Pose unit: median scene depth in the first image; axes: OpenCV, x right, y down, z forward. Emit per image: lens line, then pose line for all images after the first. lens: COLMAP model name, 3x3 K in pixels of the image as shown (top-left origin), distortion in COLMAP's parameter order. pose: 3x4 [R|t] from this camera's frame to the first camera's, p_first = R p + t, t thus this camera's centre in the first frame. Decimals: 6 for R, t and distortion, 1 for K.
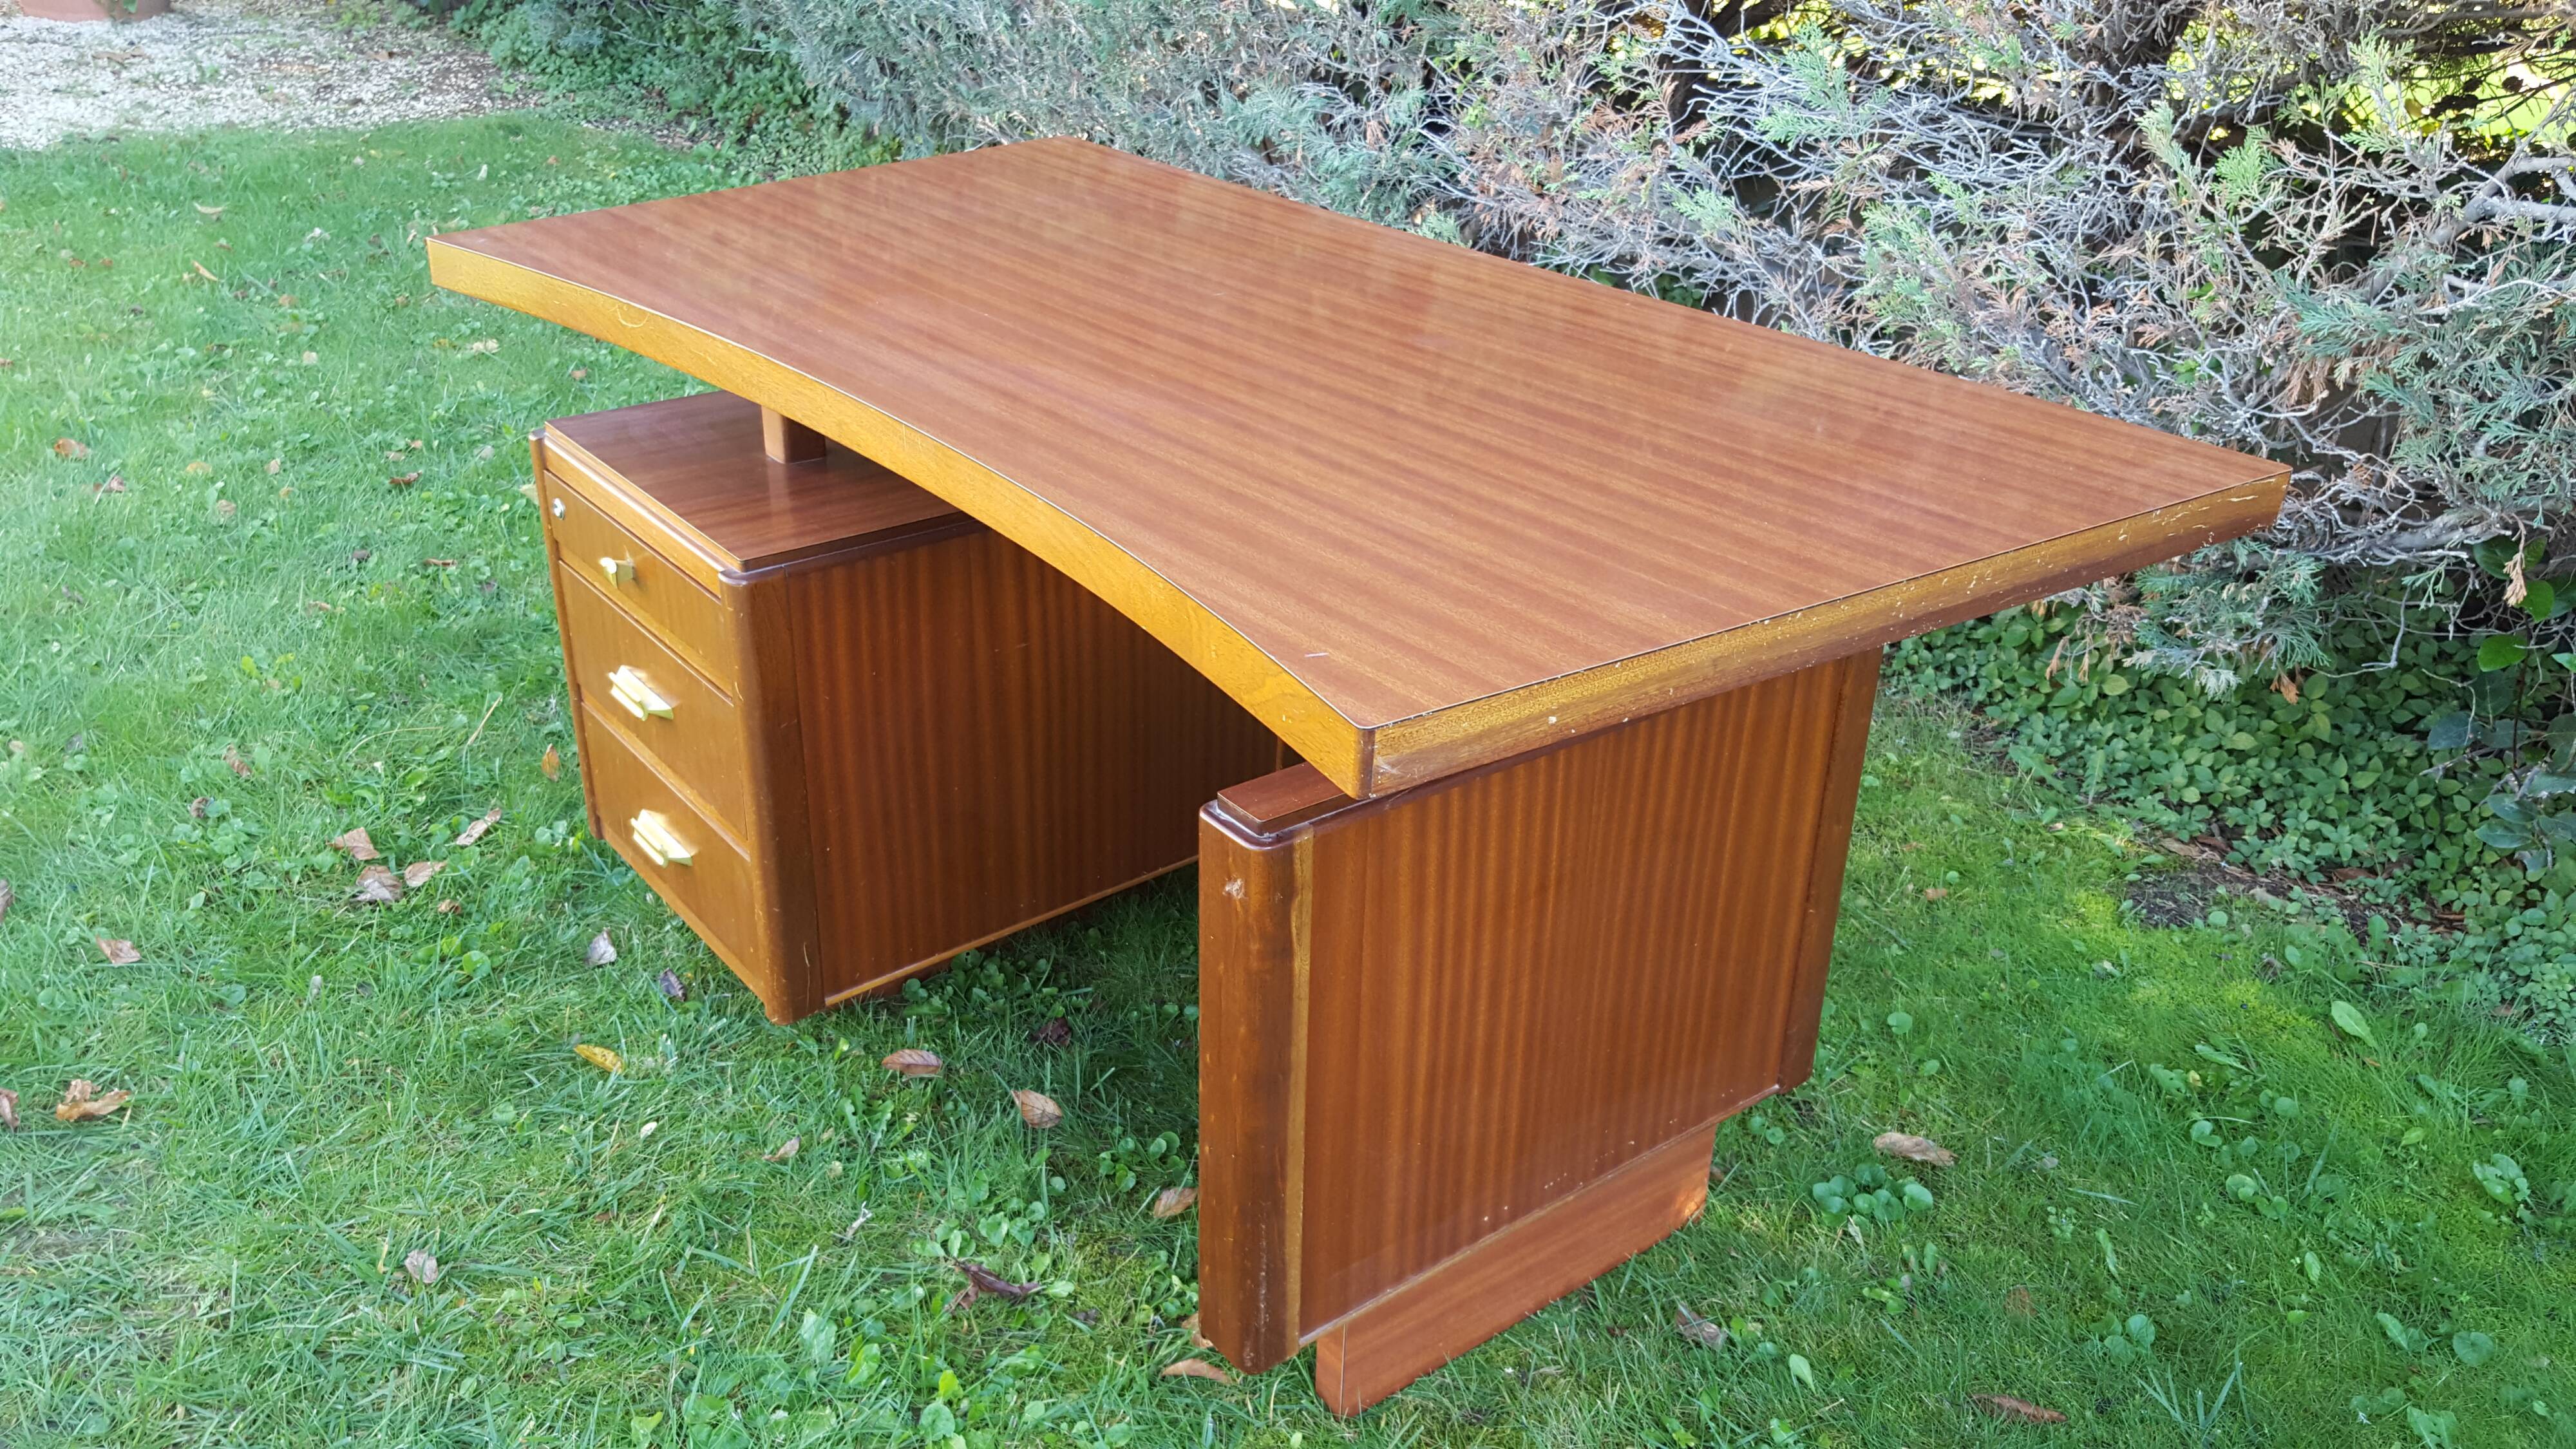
lens RADIAL K [[1915.0, 0, 1254.2], [0, 1915.0, 736.9], [0, 0, 1]] dist [0.076286, -0.125401]
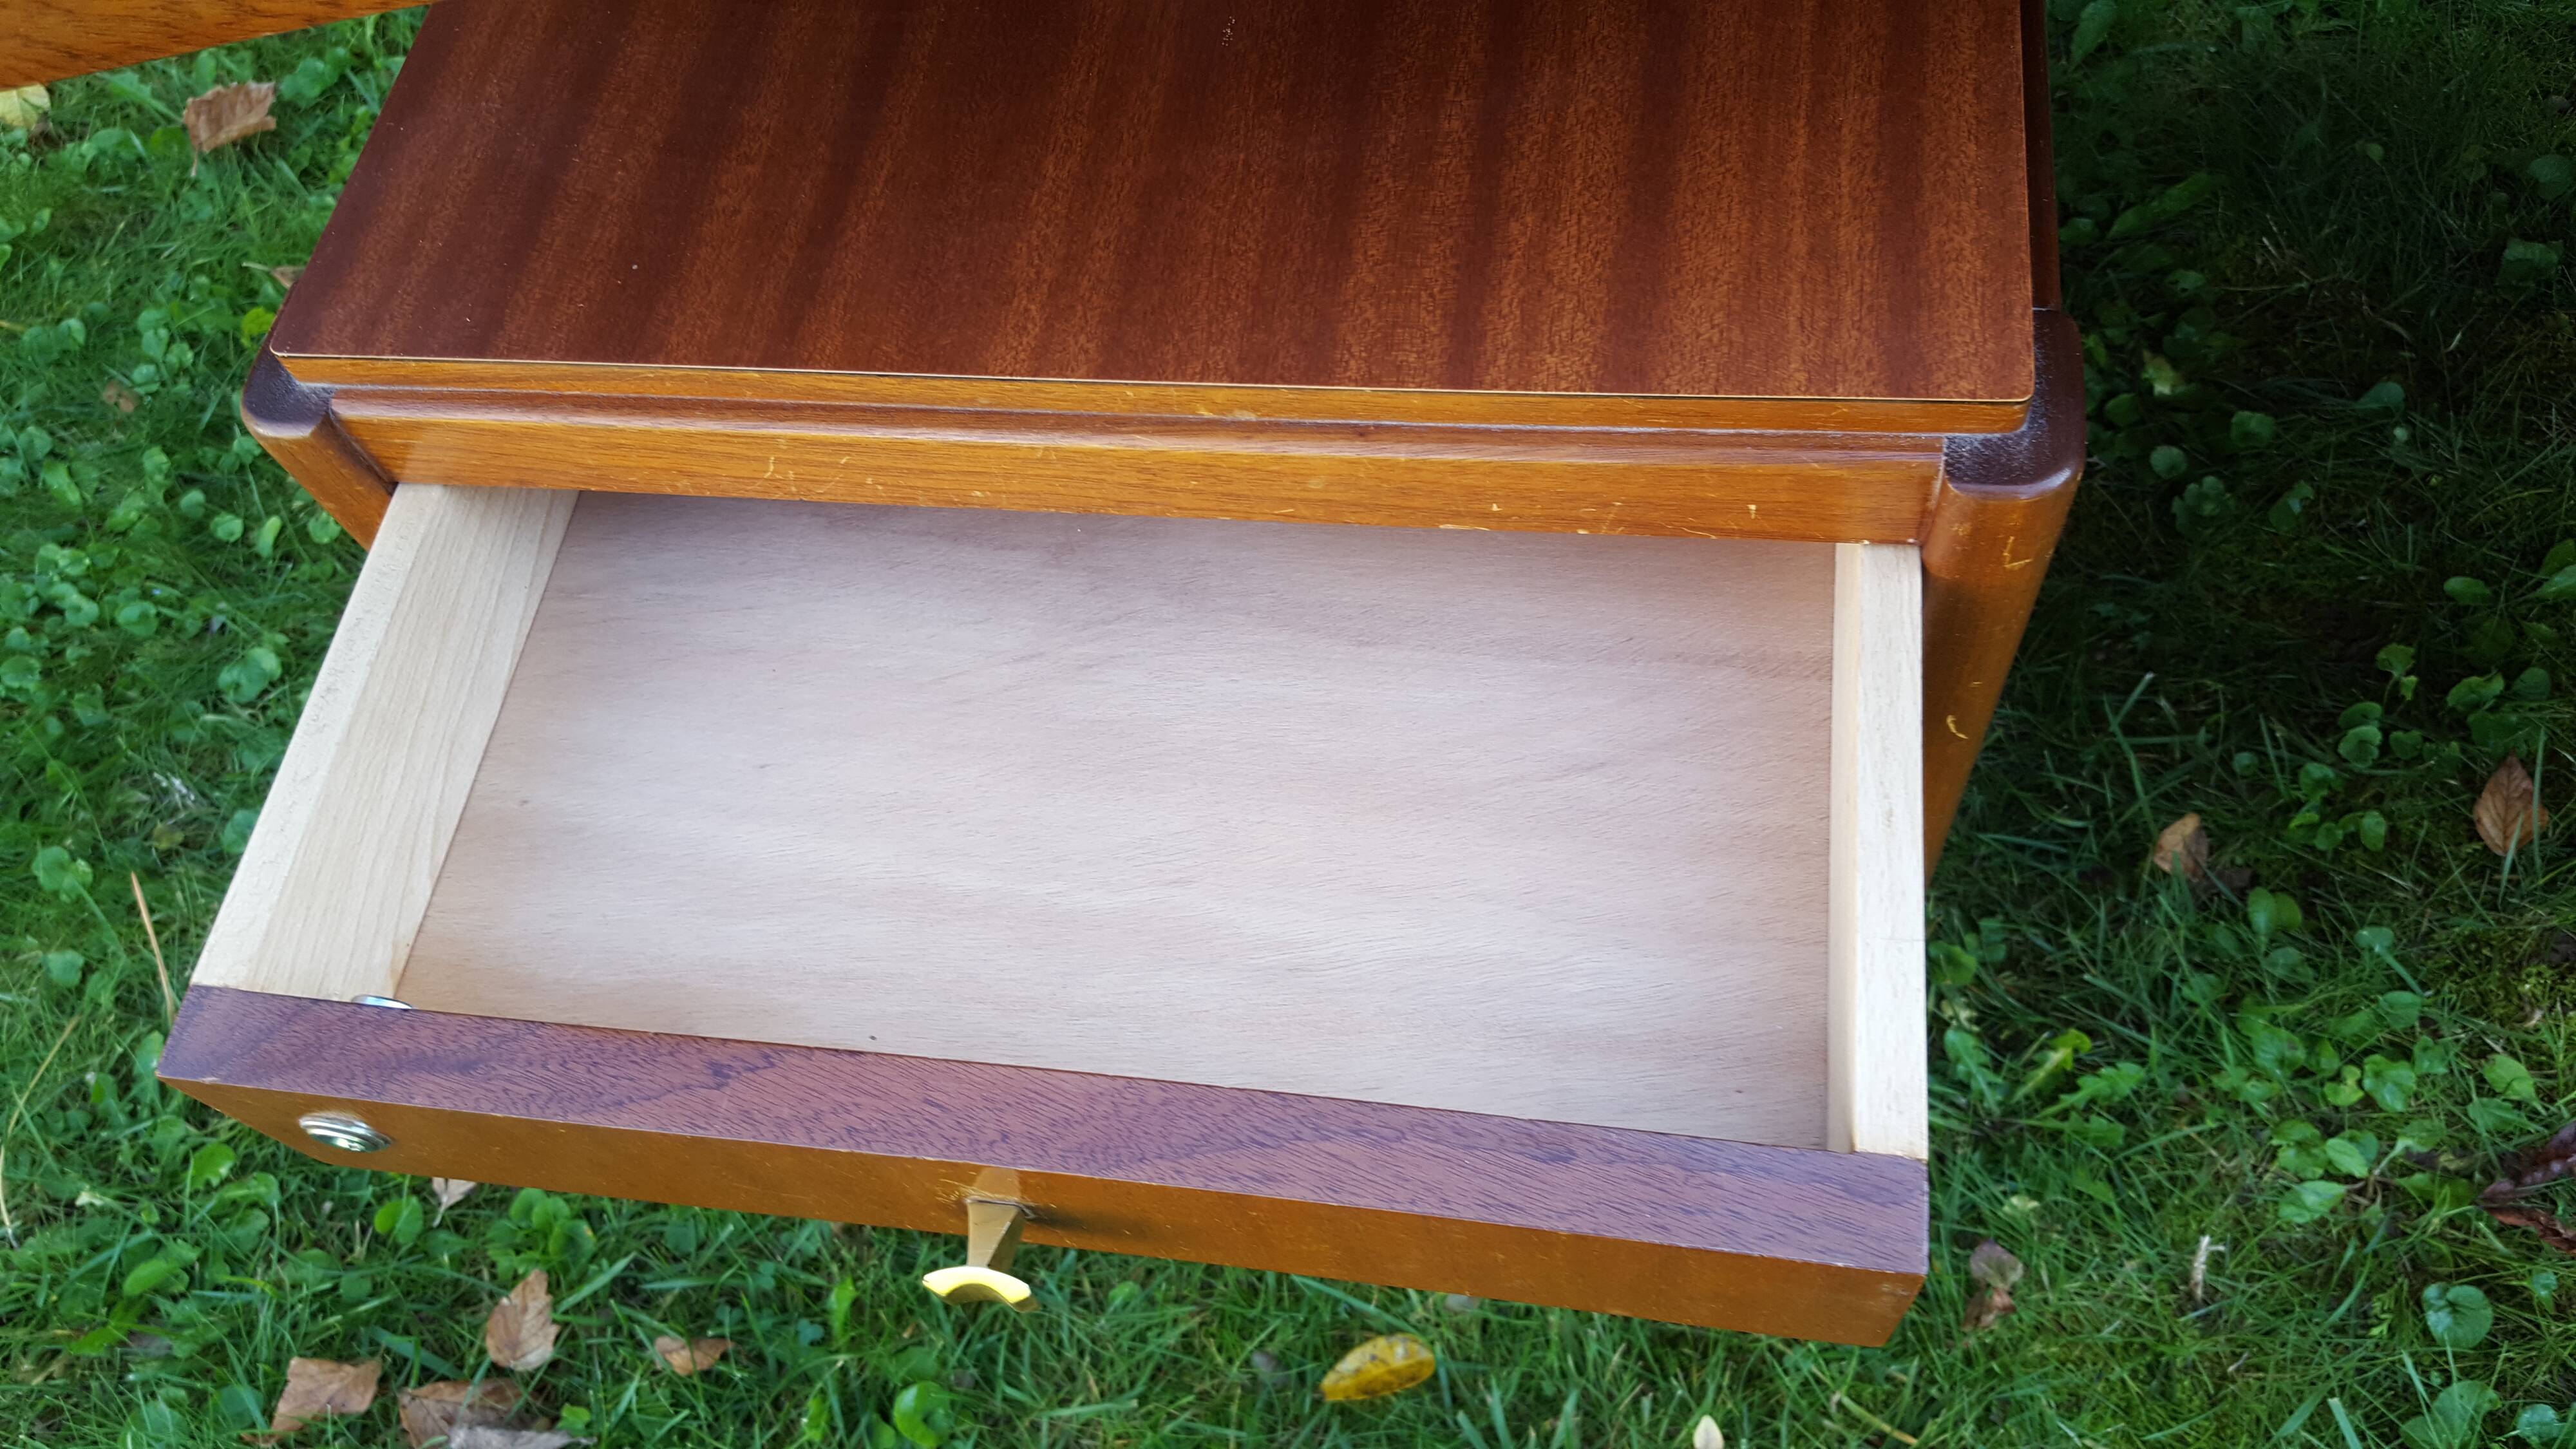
lens RADIAL K [[1915.0, 0, 1278.9], [0, 1915.0, 758.8], [0, 0, 1]] dist [0.076286, -0.125401]
pose [[0.721168, -0.663847, 0.198051, -0.329233], [0.459043, 0.672037, 0.581073, -0.199067], [-0.518841, -0.328137, 0.789386, 0.655249]]
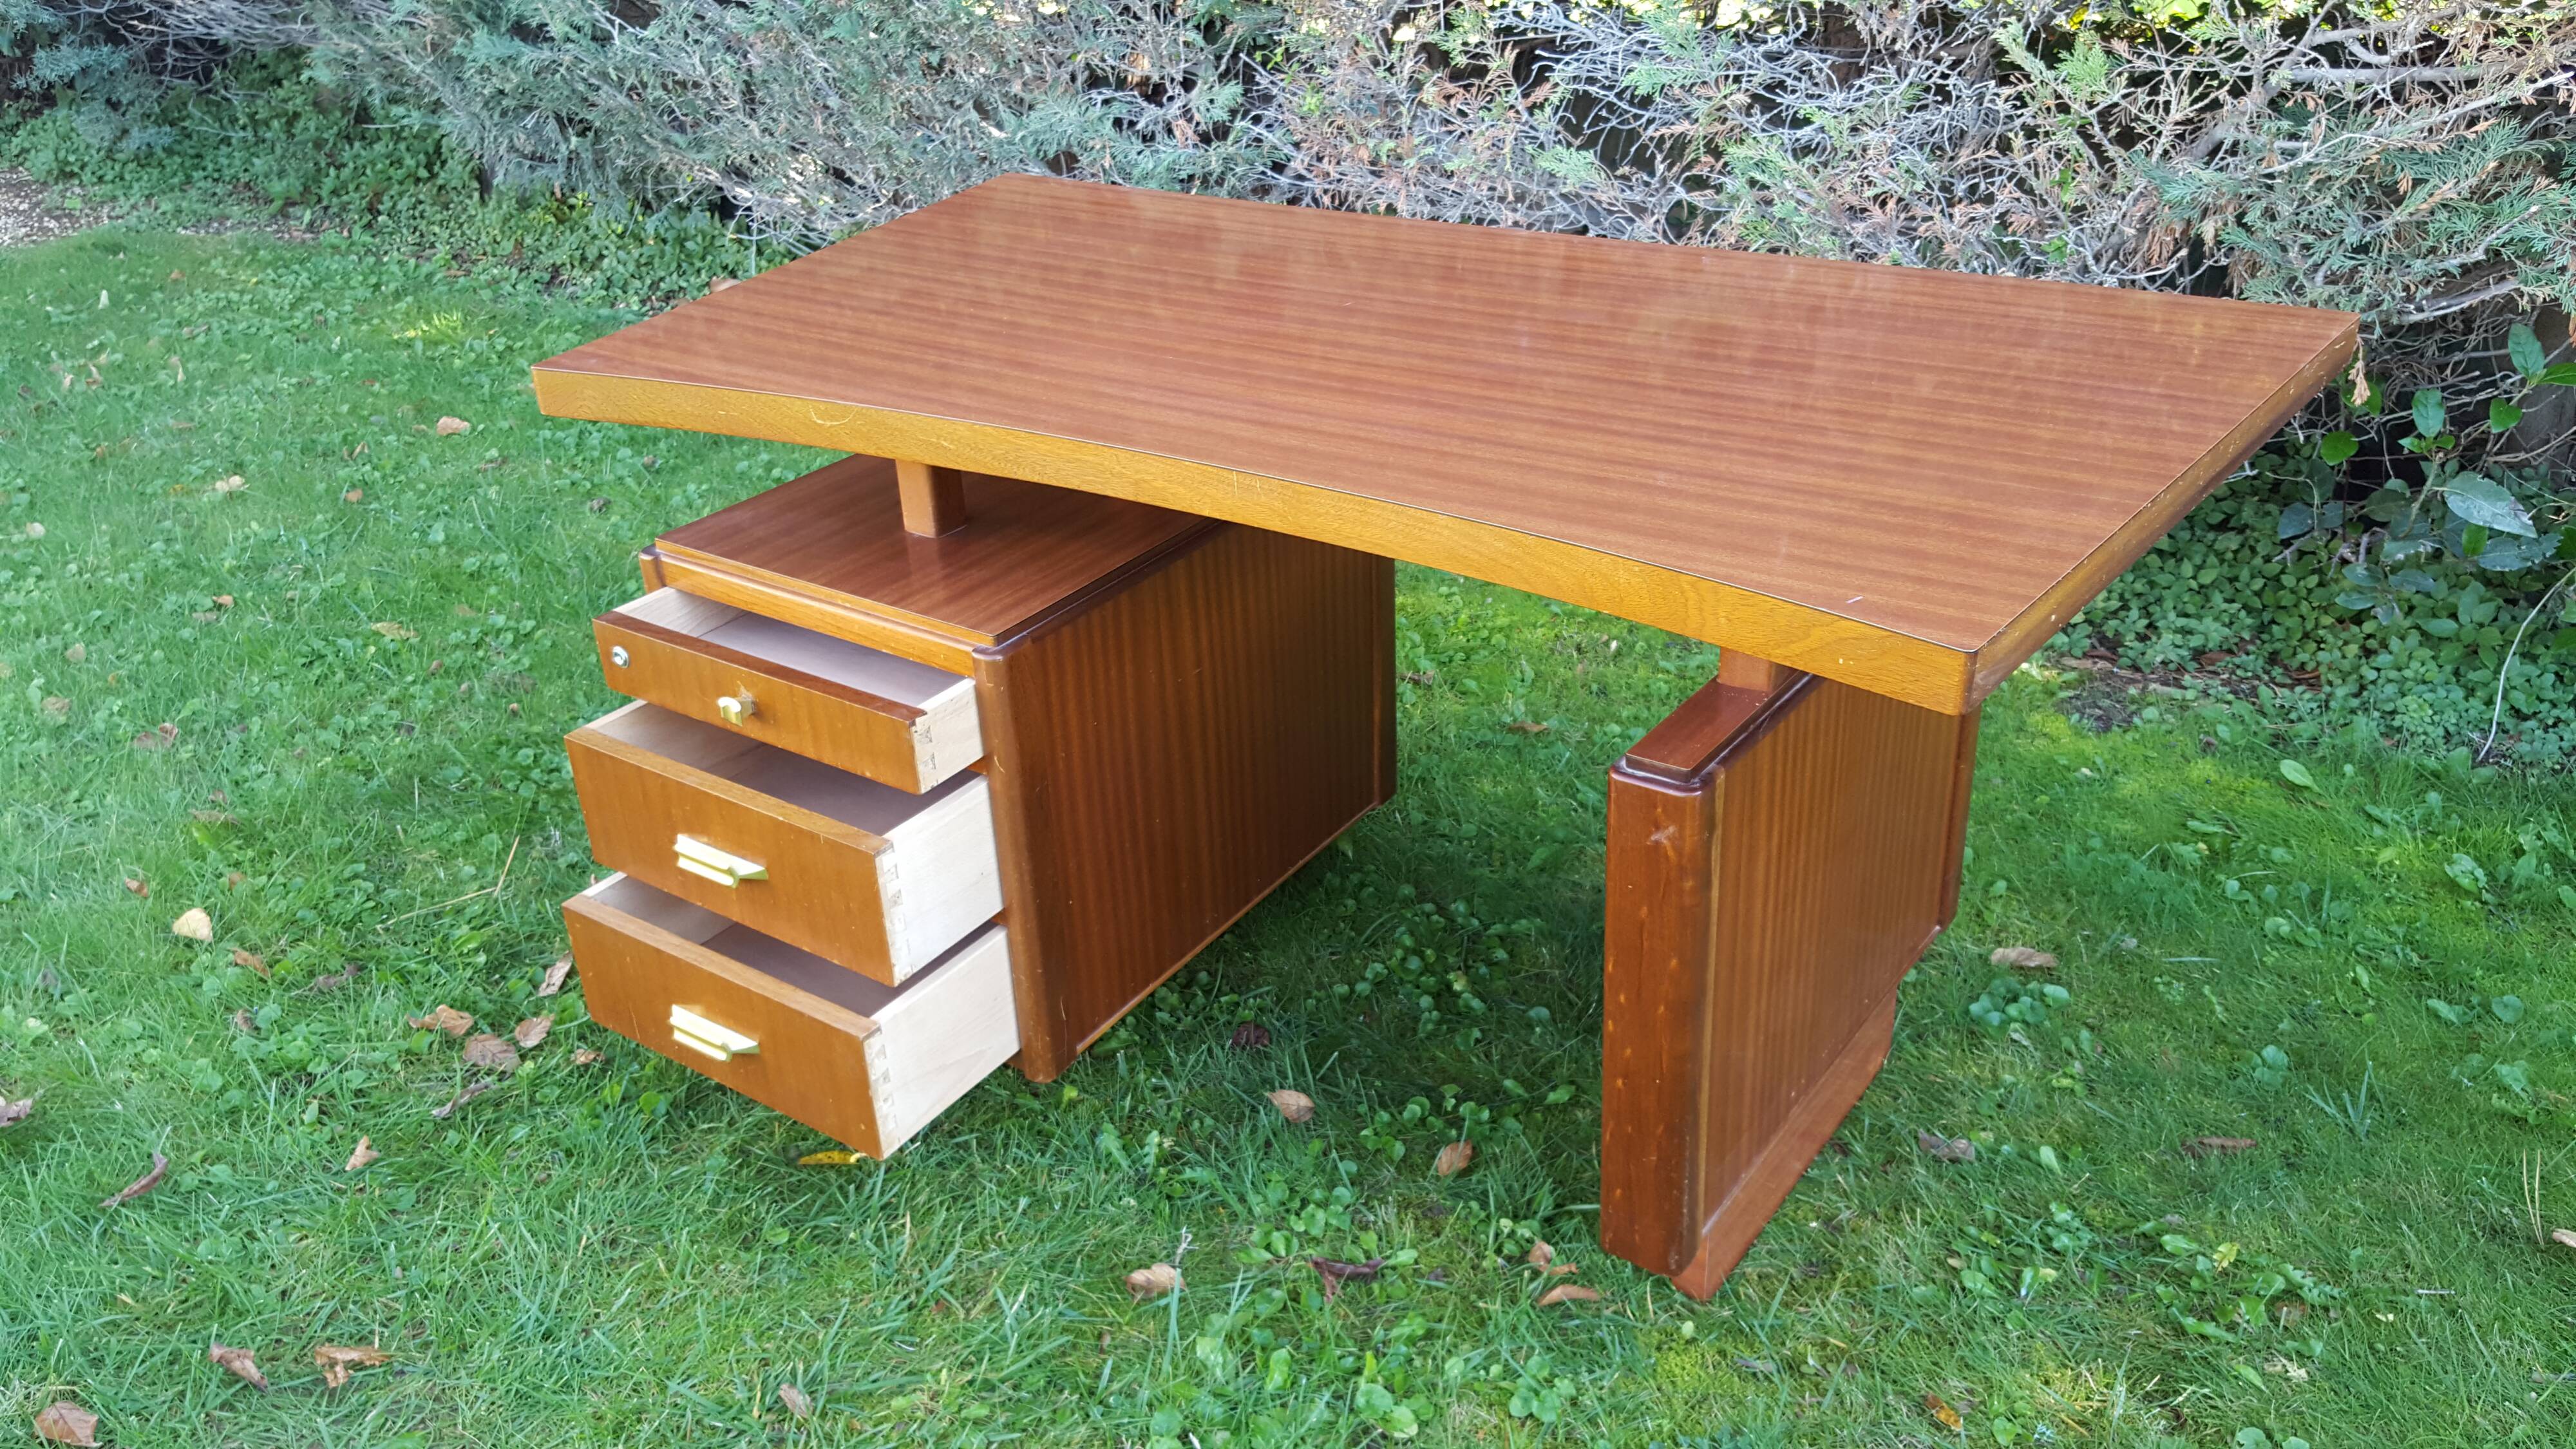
lens RADIAL K [[1915.0, 0, 1270.1], [0, 1915.0, 757.3], [0, 0, 1]] dist [0.076286, -0.125401]
pose [[0.955040, -0.197682, 0.220955, -0.284620], [0.193137, 0.980263, 0.042213, -0.033806], [-0.224939, 0.002360, 0.974370, -0.011089]]
